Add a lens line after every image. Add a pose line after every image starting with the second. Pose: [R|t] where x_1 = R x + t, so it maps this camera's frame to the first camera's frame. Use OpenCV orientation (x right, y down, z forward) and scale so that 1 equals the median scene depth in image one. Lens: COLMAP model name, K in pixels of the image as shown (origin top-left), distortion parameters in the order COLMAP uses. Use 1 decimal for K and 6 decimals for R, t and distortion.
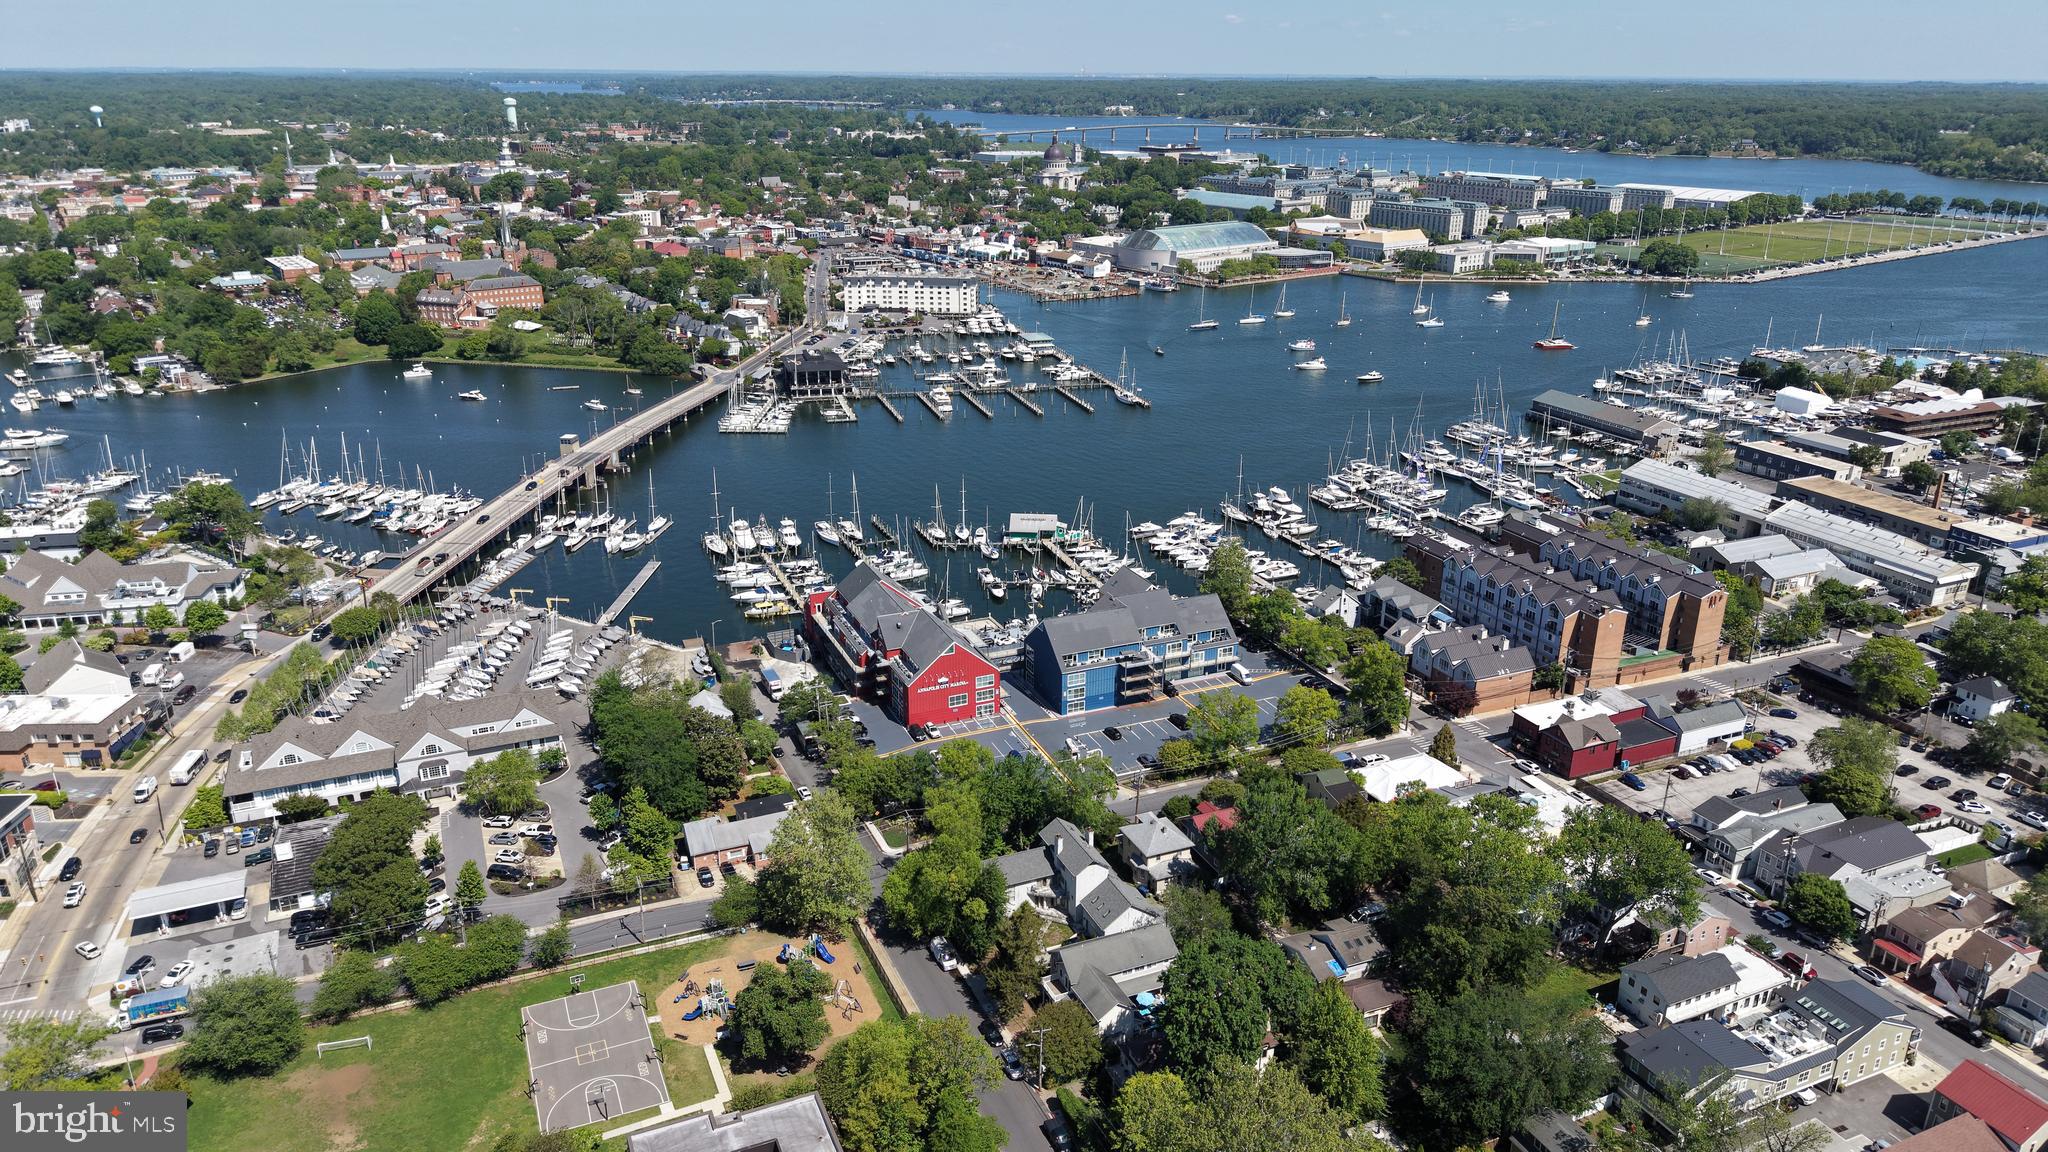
lens RADIAL K [[1369.3, 0, 1019.9], [0, 1369.3, 588.4], [0, 0, 1]] dist [0.042316, -0.049344]
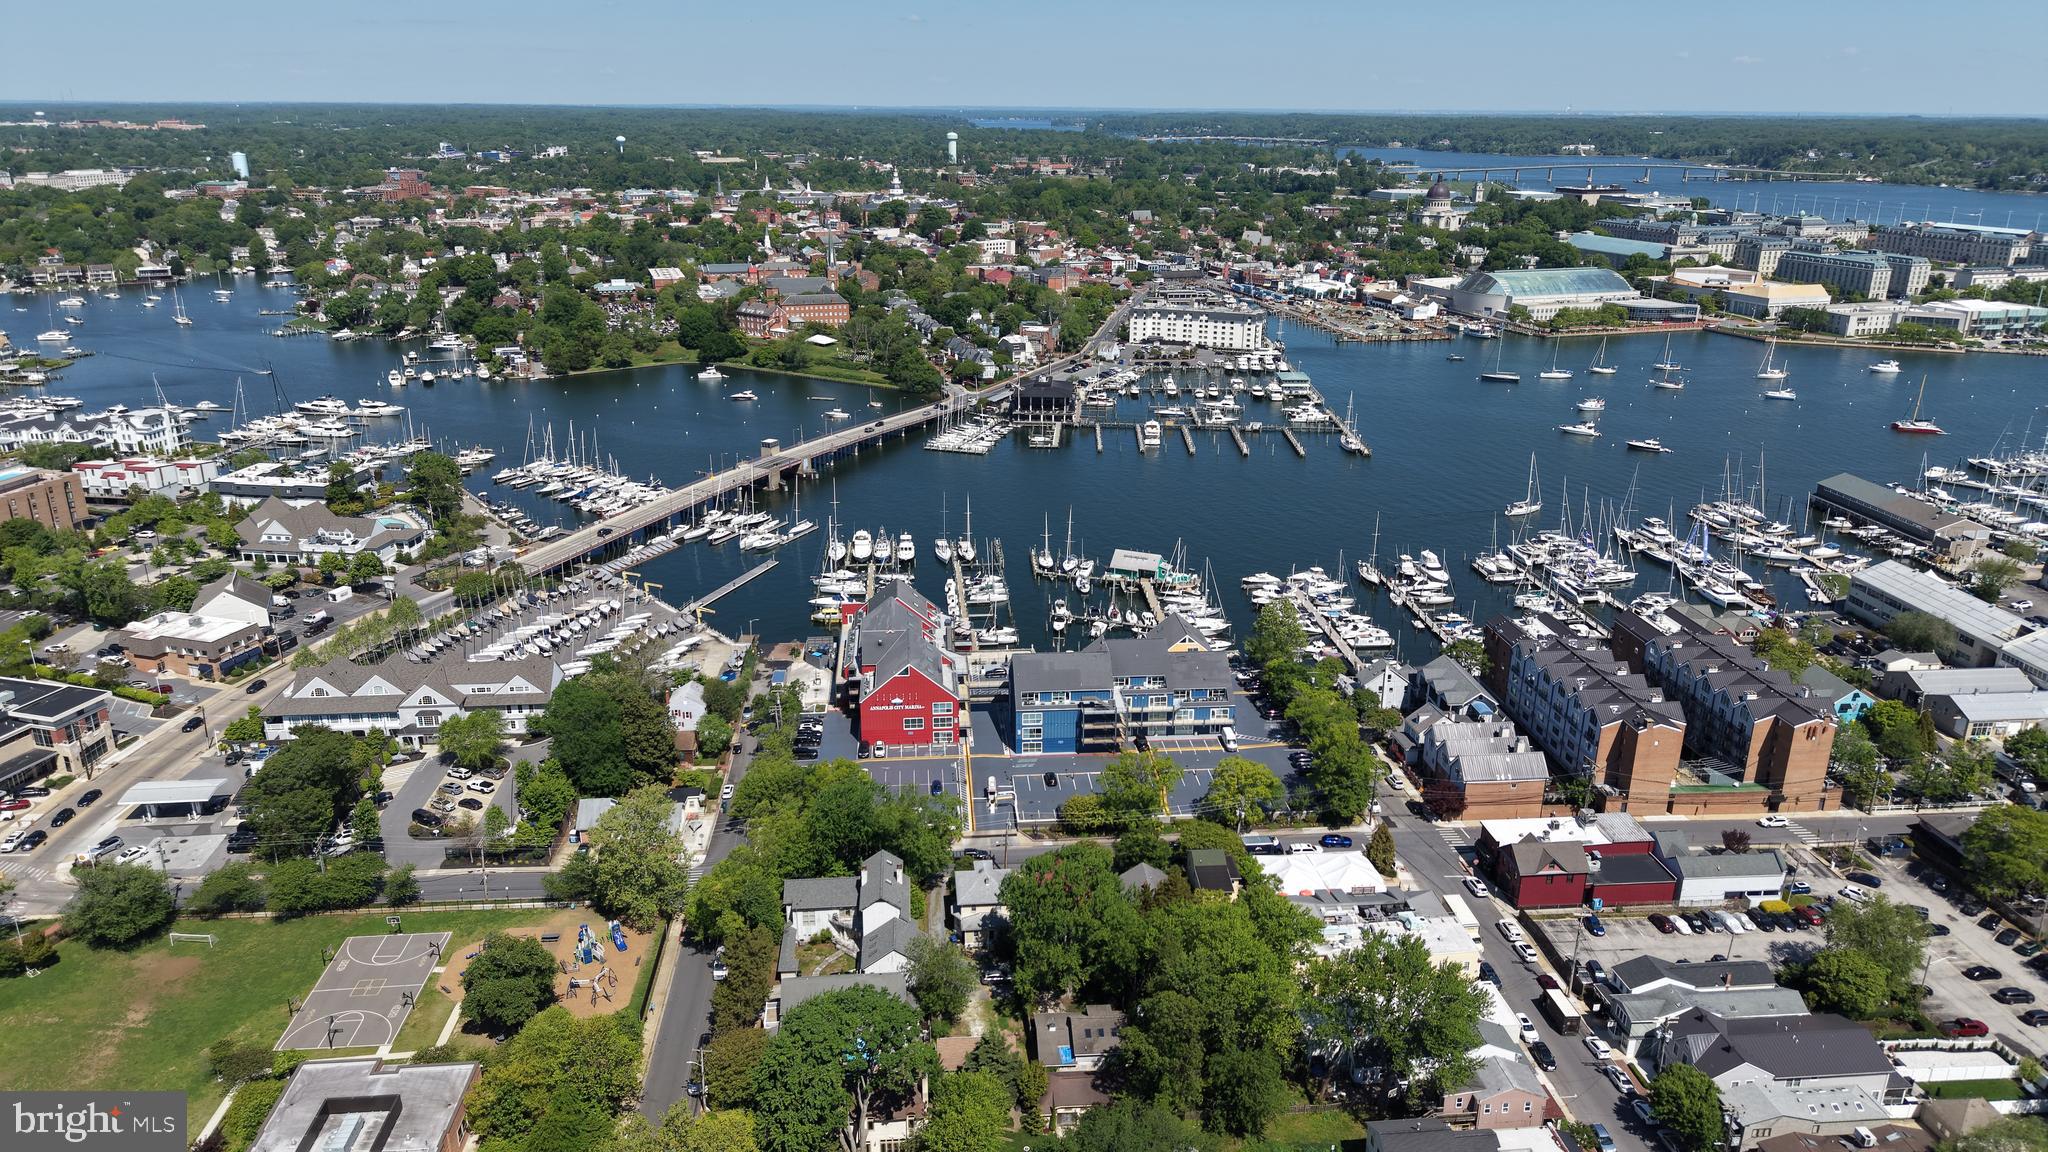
lens RADIAL K [[1369.3, 0, 1021.5], [0, 1369.3, 565.2], [0, 0, 1]] dist [0.042316, -0.049344]
pose [[0.948354, 0.102378, -0.300238, 0.188872], [-0.114010, 0.993248, -0.021434, -0.012264], [0.296016, 0.054557, 0.953624, 0.037241]]
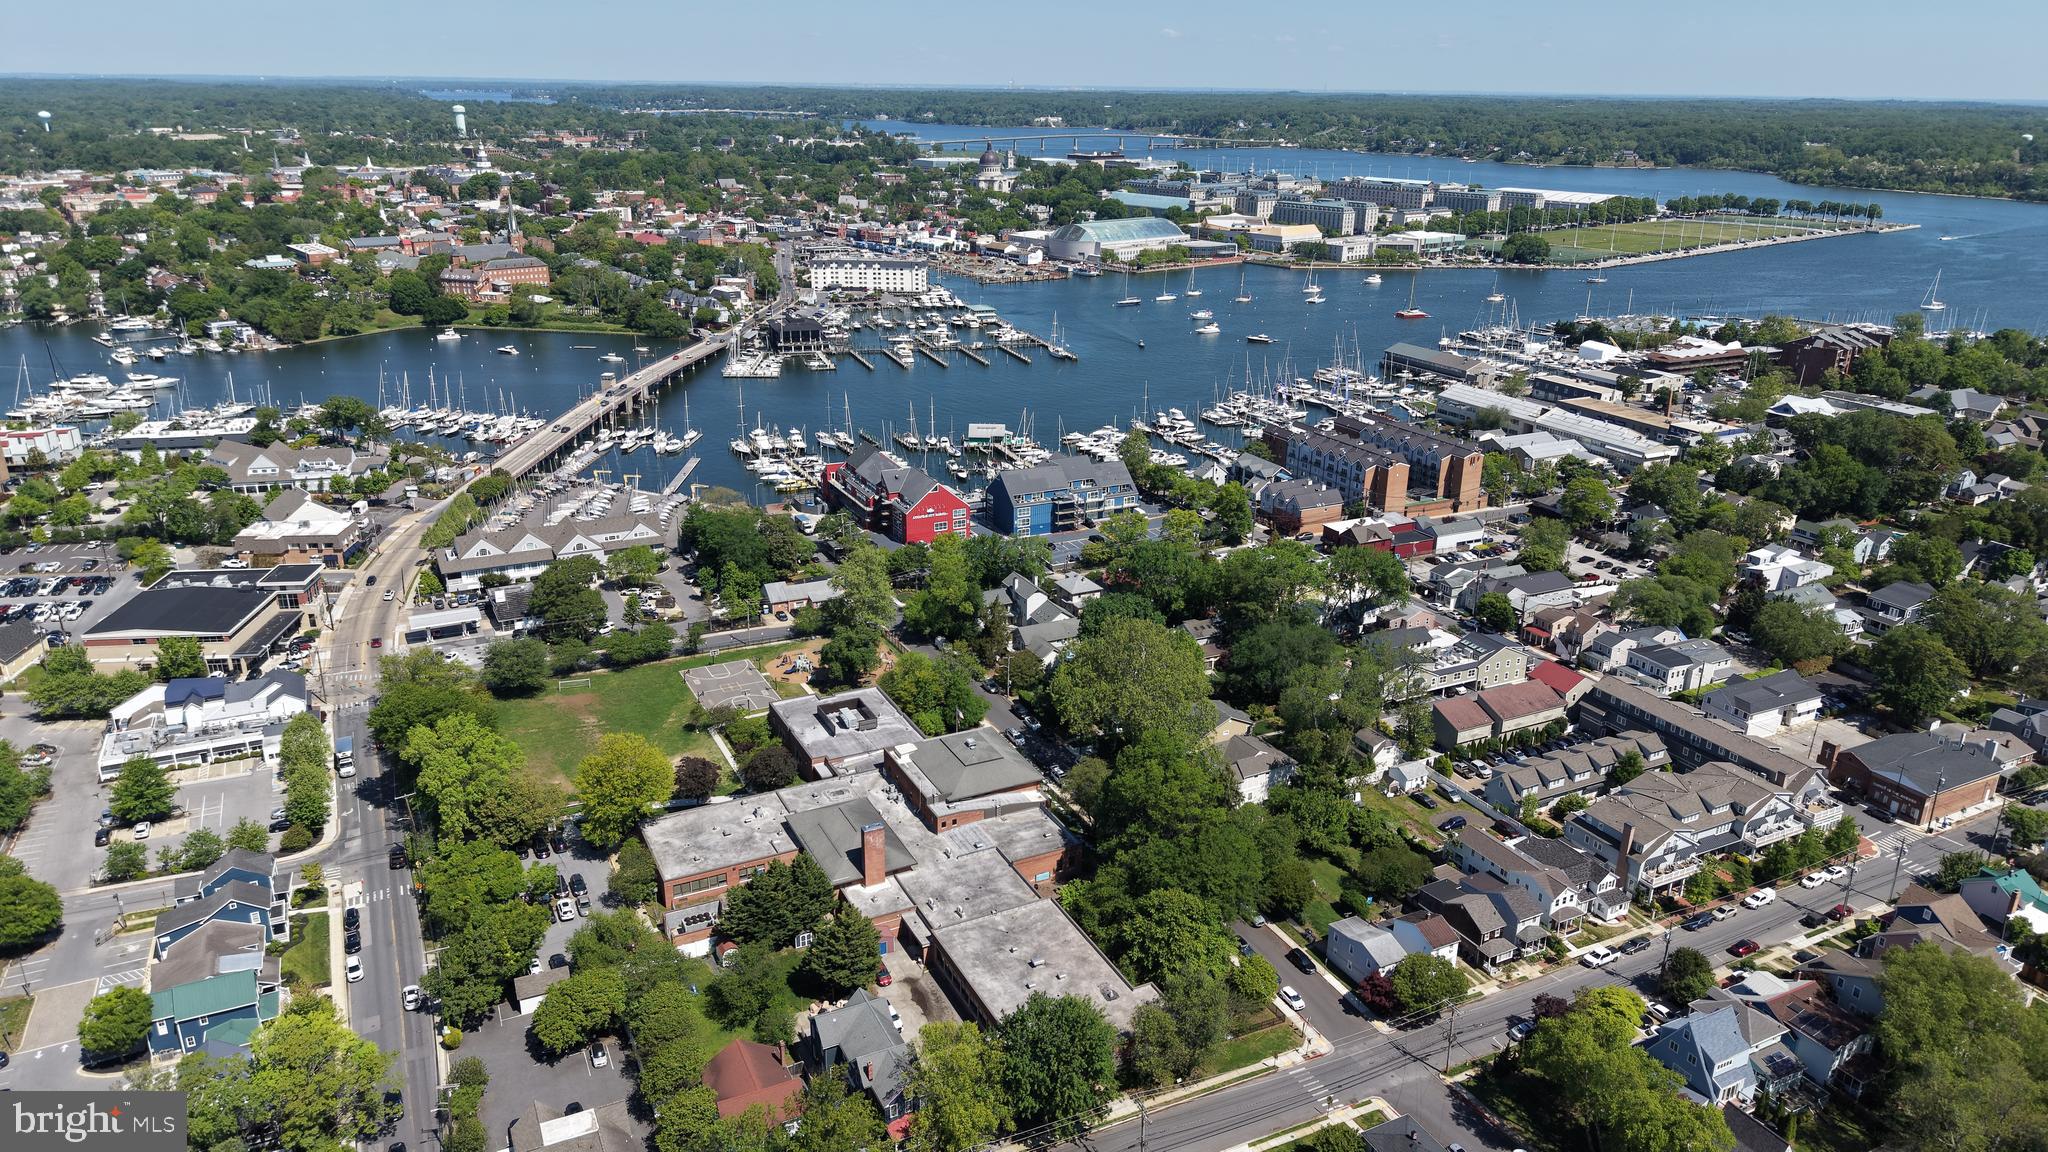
lens RADIAL K [[1369.3, 0, 1026.9], [0, 1369.3, 597.1], [0, 0, 1]] dist [0.042316, -0.049344]
pose [[0.998567, -0.012950, 0.051920, -0.017960], [0.013064, 0.999913, -0.001847, 0.094647], [-0.051891, 0.002523, 0.998650, -0.248460]]
